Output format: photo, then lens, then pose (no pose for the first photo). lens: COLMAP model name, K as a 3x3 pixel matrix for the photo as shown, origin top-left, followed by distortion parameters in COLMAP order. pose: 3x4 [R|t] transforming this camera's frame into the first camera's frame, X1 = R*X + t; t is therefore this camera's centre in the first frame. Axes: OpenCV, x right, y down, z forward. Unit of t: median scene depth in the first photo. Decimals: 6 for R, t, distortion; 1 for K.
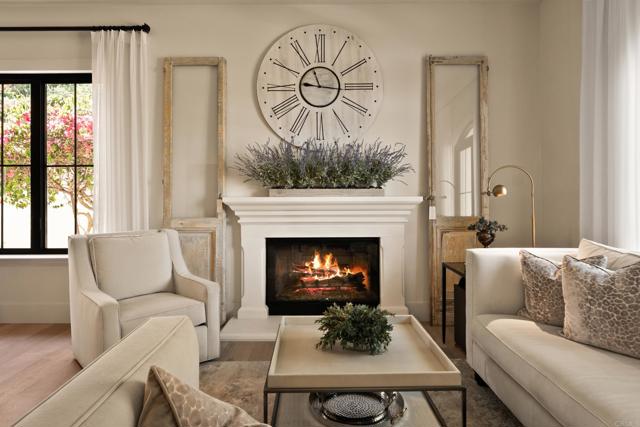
lens RADIAL K [[395.3, 0, 323.5], [0, 395.3, 205.0], [0, 0, 1]] dist [-0.000525, -0.005730]
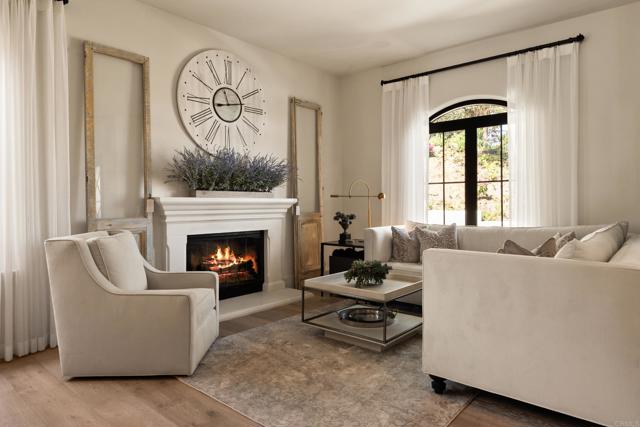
lens RADIAL K [[395.3, 0, 325.9], [0, 395.3, 210.3], [0, 0, 1]] dist [-0.000525, -0.005730]
pose [[0.663244, -0.009520, 0.748343, -0.702929], [0.003696, 0.999949, 0.009445, 0.006057], [-0.748394, -0.003498, 0.663245, -0.005236]]
